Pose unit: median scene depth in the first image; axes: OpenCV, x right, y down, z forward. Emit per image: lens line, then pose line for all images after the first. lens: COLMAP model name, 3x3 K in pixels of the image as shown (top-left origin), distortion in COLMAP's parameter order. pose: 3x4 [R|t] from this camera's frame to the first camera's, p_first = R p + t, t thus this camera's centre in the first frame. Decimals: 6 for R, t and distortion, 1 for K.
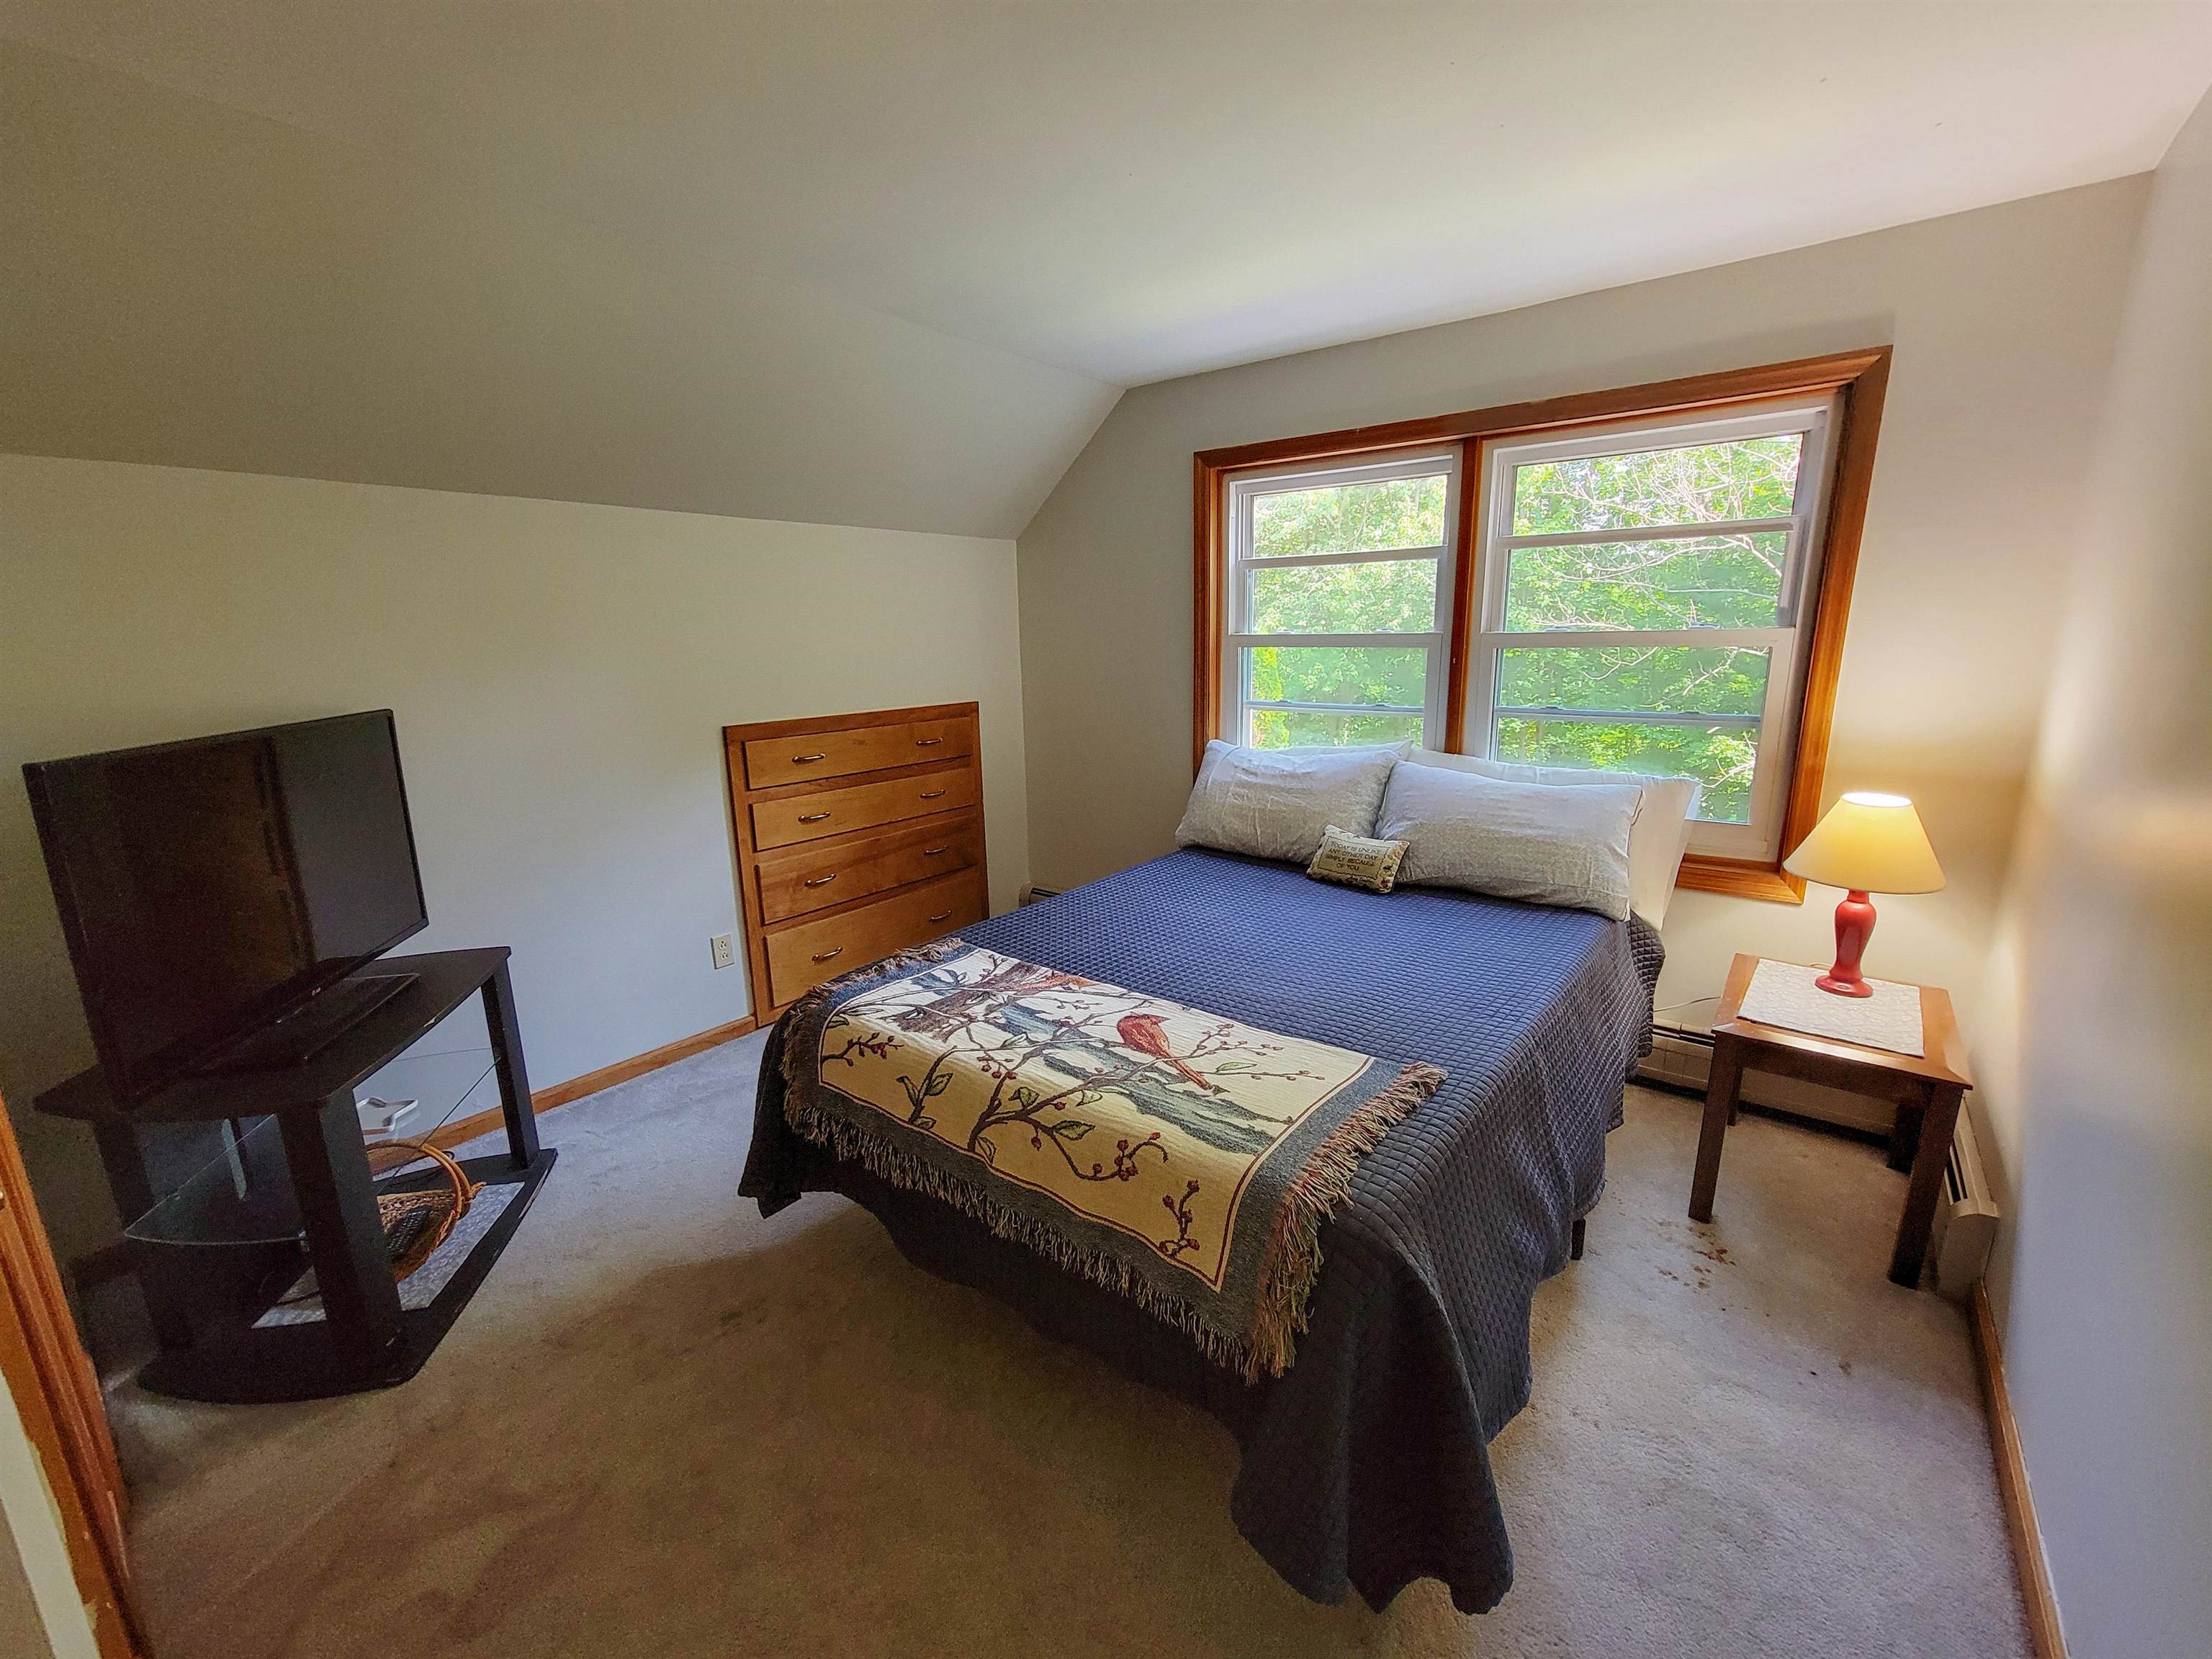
lens RADIAL K [[902.4, 0, 1113.6], [0, 902.4, 832.4], [0, 0, 1]] dist [-0.001784, 0.000337]
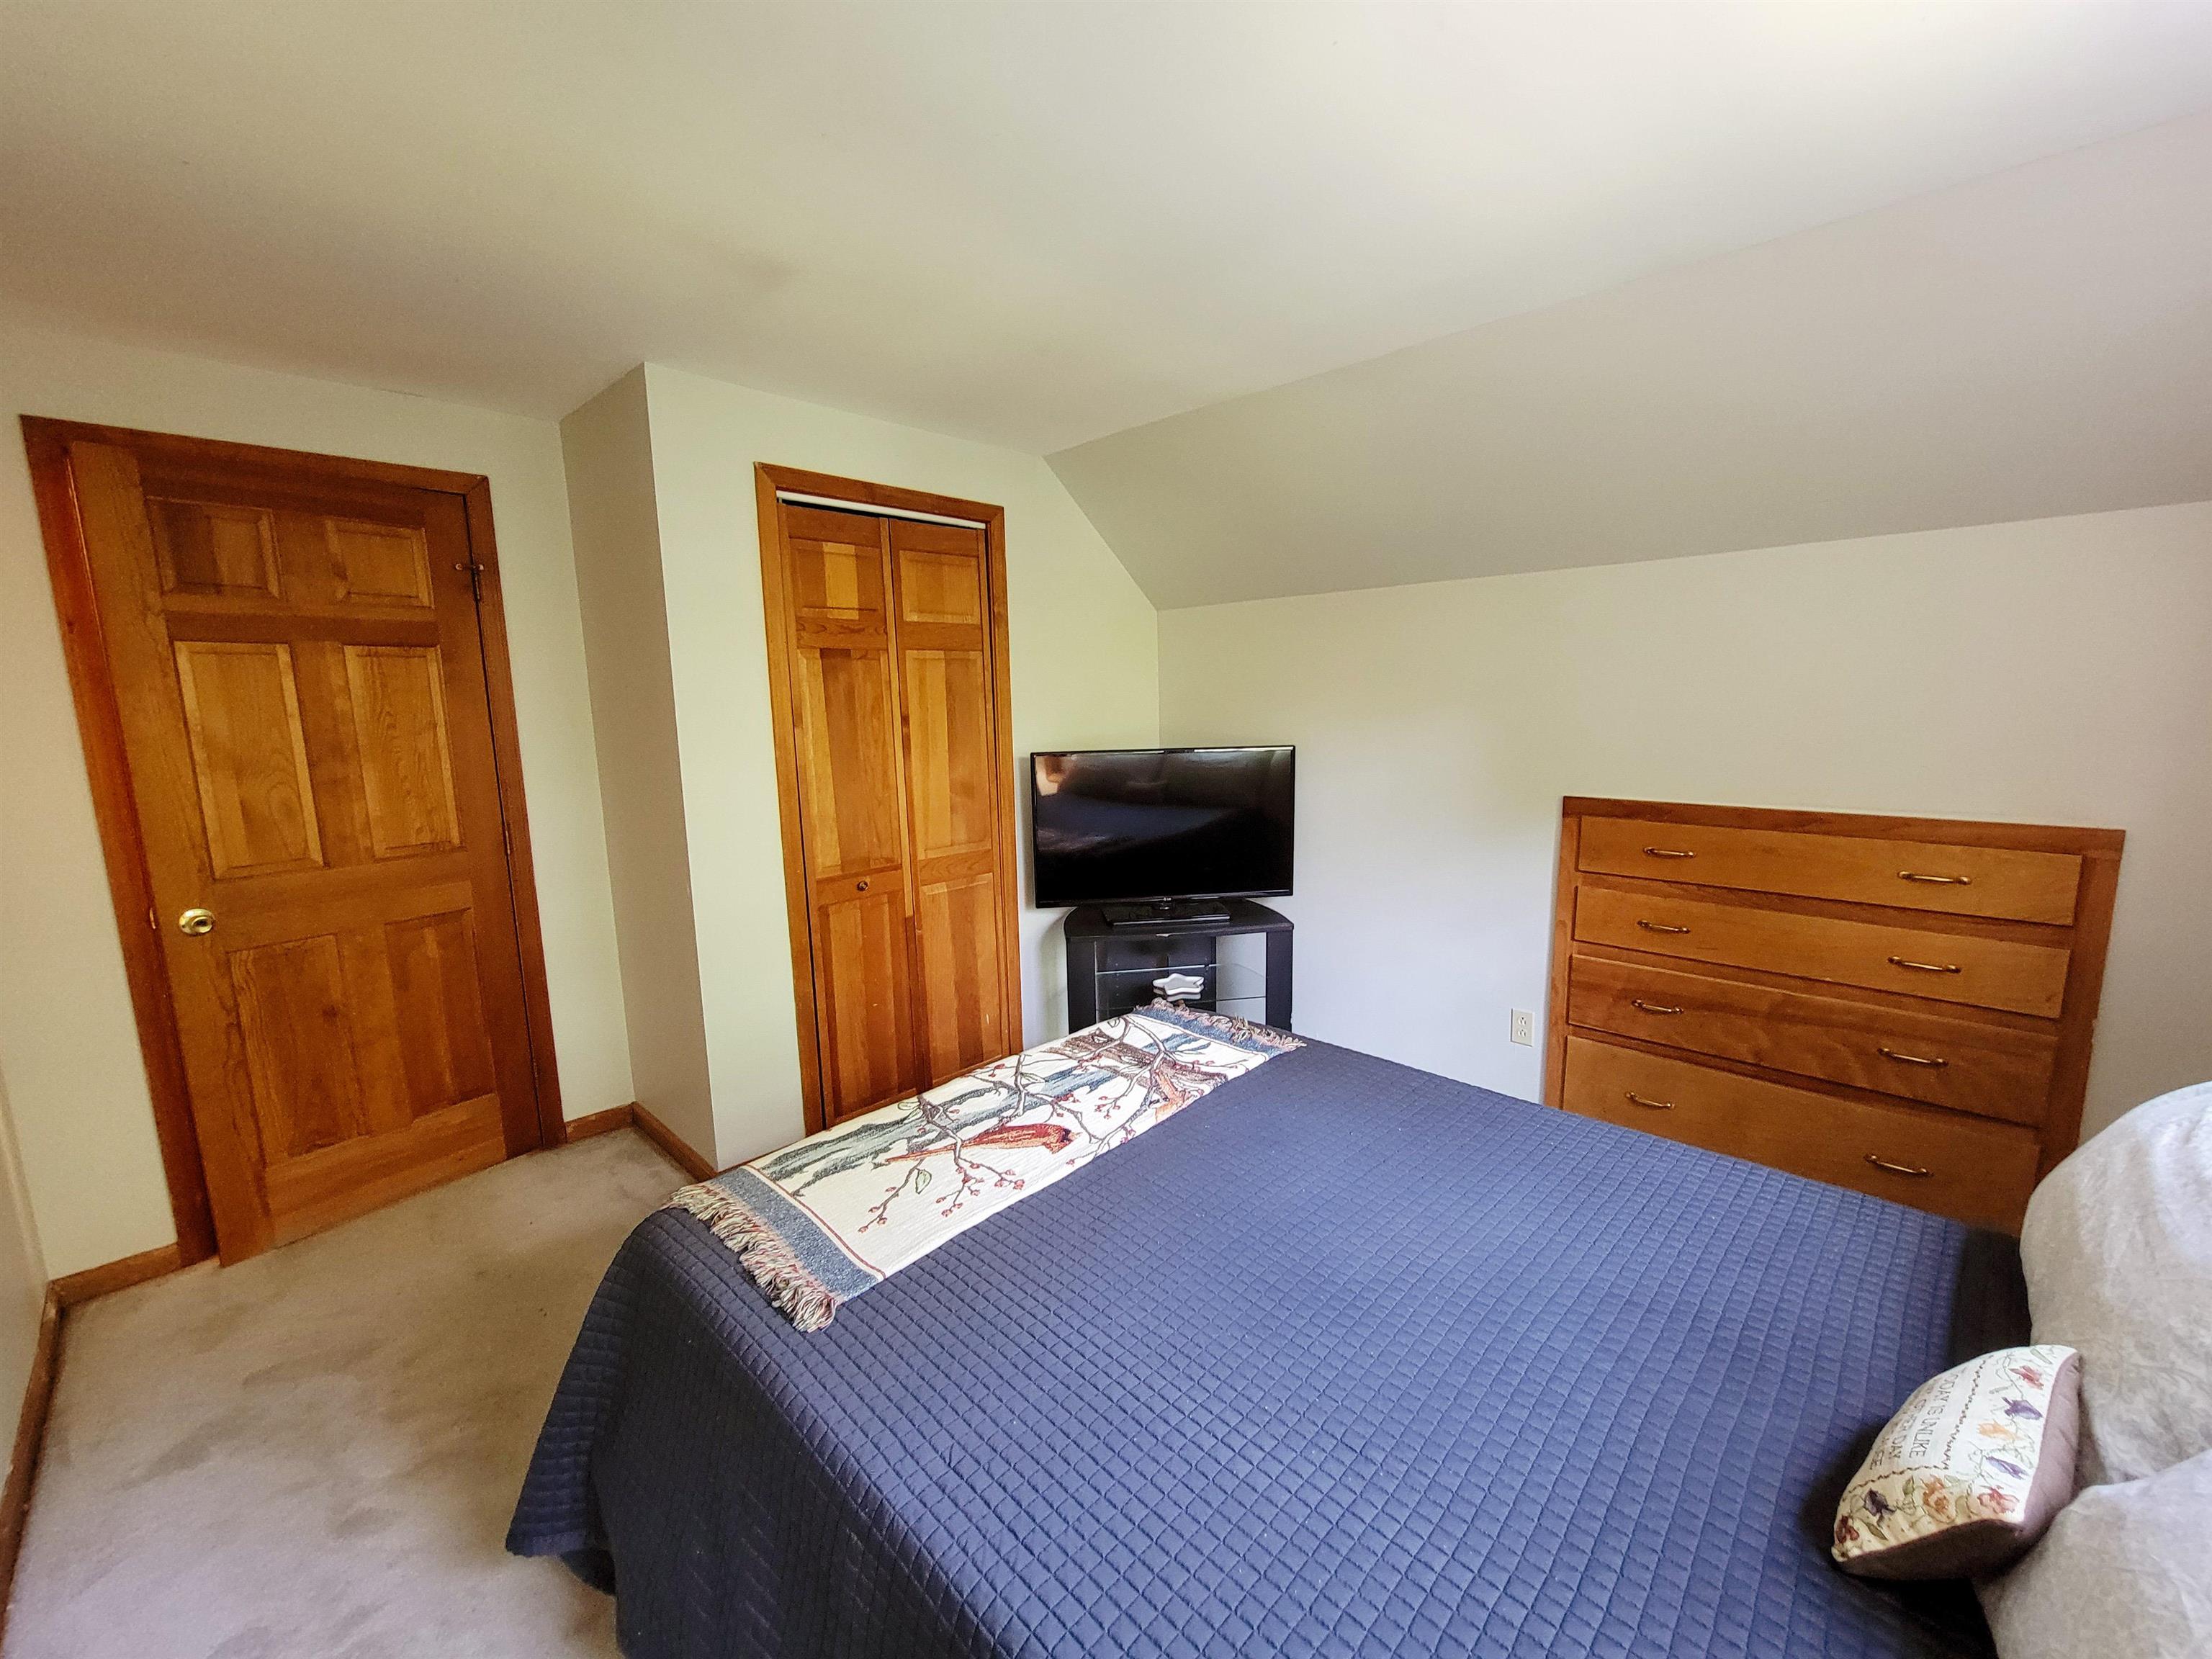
lens RADIAL K [[902.4, 0, 1114.3], [0, 902.4, 827.5], [0, 0, 1]] dist [-0.001784, 0.000337]
pose [[-0.093409, 0.166999, -0.981522, 0.870255], [-0.203717, 0.961770, 0.183025, -0.272559], [0.974564, 0.217049, -0.055817, 1.042146]]
